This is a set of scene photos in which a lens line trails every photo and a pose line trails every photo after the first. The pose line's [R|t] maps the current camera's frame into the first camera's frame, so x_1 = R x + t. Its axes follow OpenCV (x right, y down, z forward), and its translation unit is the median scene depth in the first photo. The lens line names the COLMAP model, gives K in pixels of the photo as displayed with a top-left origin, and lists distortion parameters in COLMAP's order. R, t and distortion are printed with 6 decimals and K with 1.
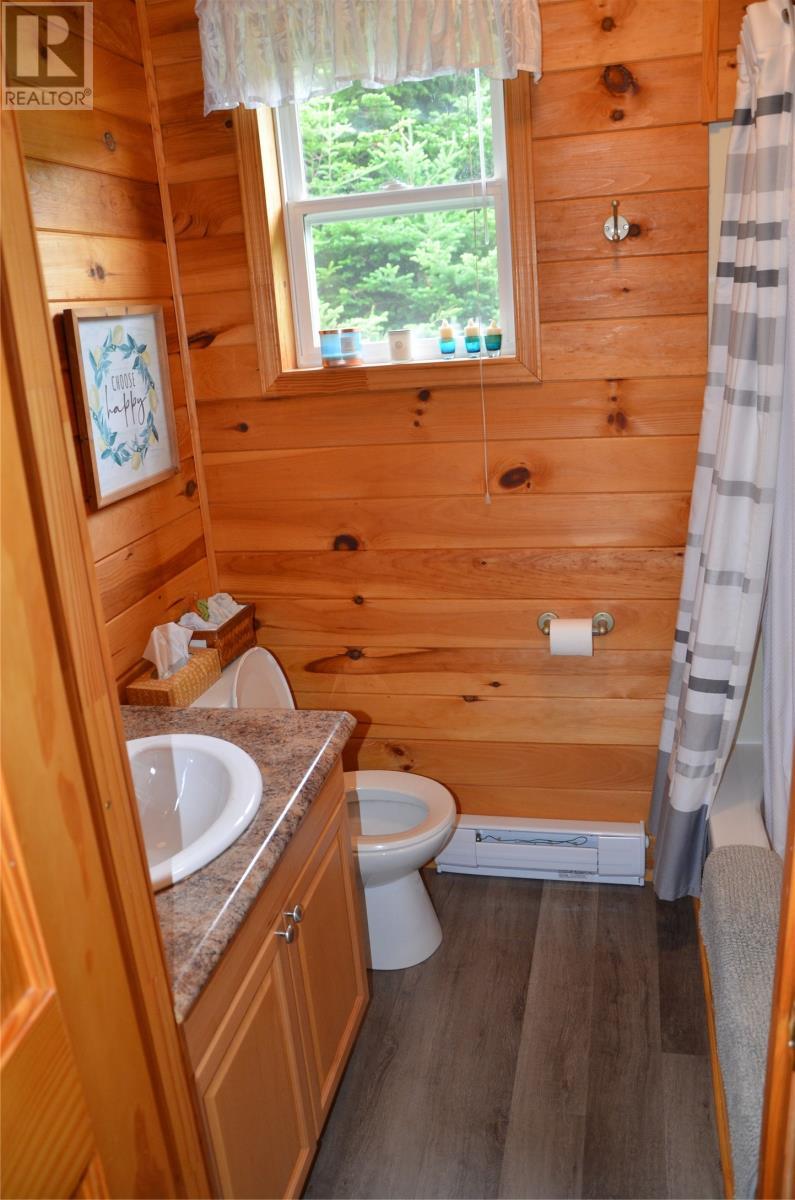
lens RADIAL K [[945.4, 0, 397.5], [0, 945.4, 600.0], [0, 0, 1]] dist [-0.171253, 0.121722]
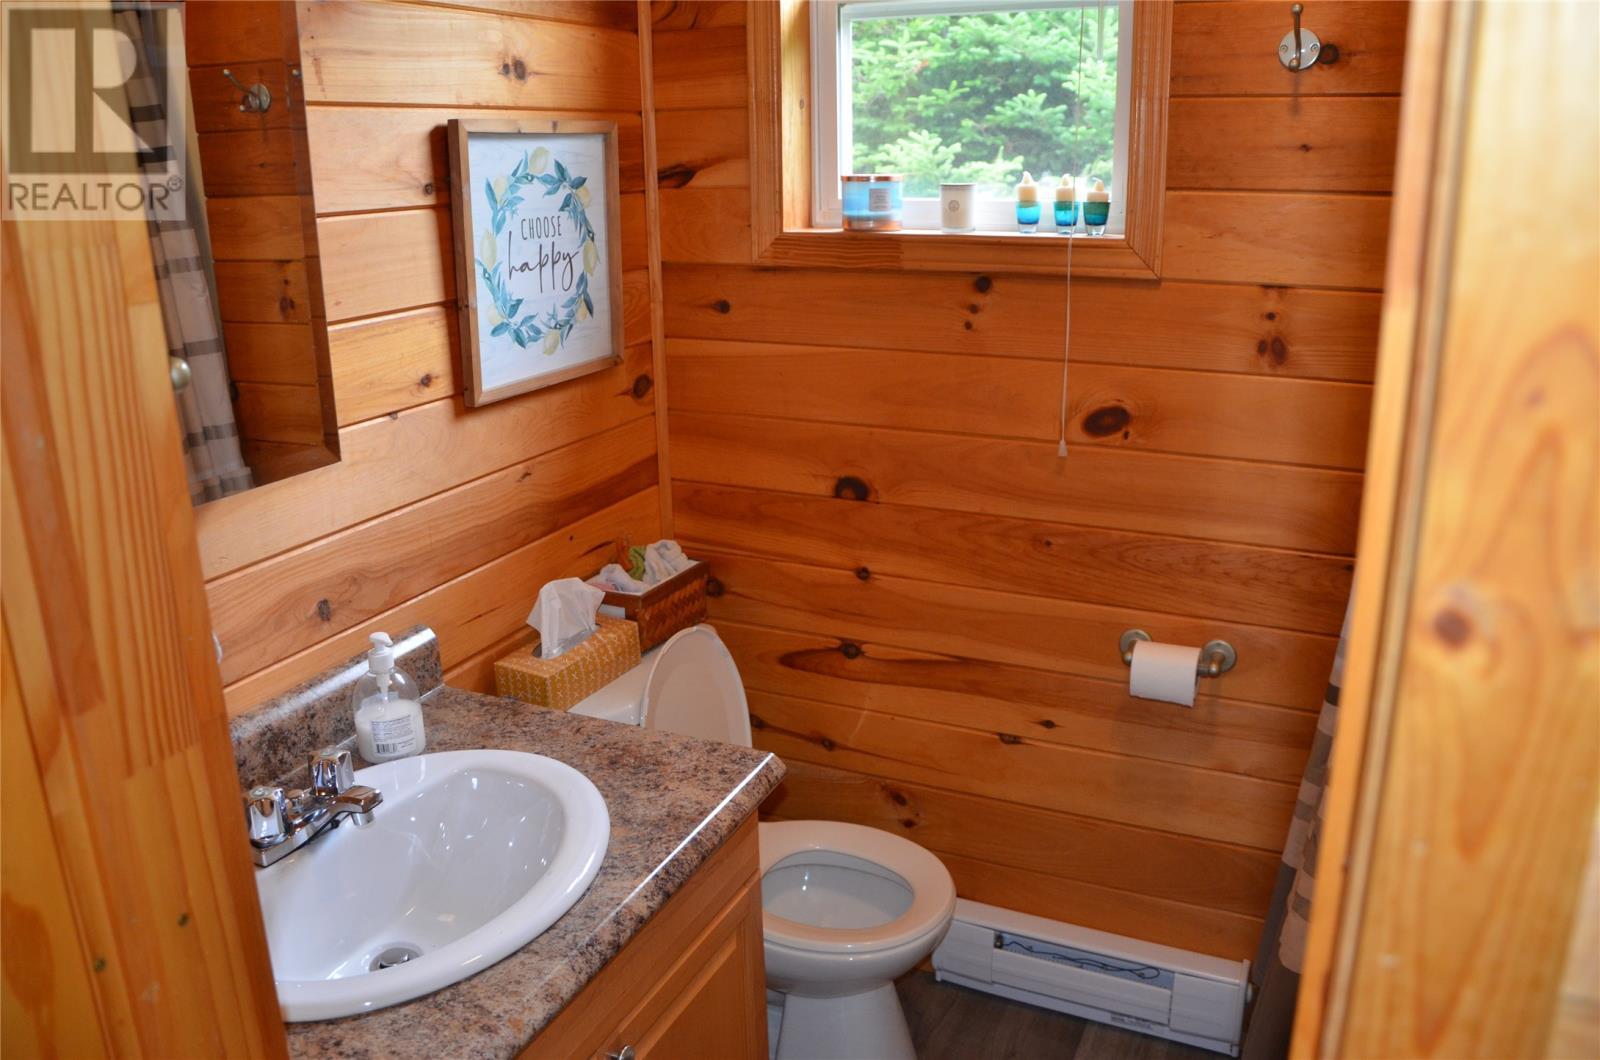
lens RADIAL K [[1260.5, 0, 800.0], [0, 1260.5, 530.0], [0, 0, 1]] dist [-0.171253, 0.121722]
pose [[0.976488, 0.117872, -0.180490, 0.079414], [-0.118074, 0.992958, 0.009662, -0.036621], [0.180358, 0.011876, 0.983529, 0.102733]]
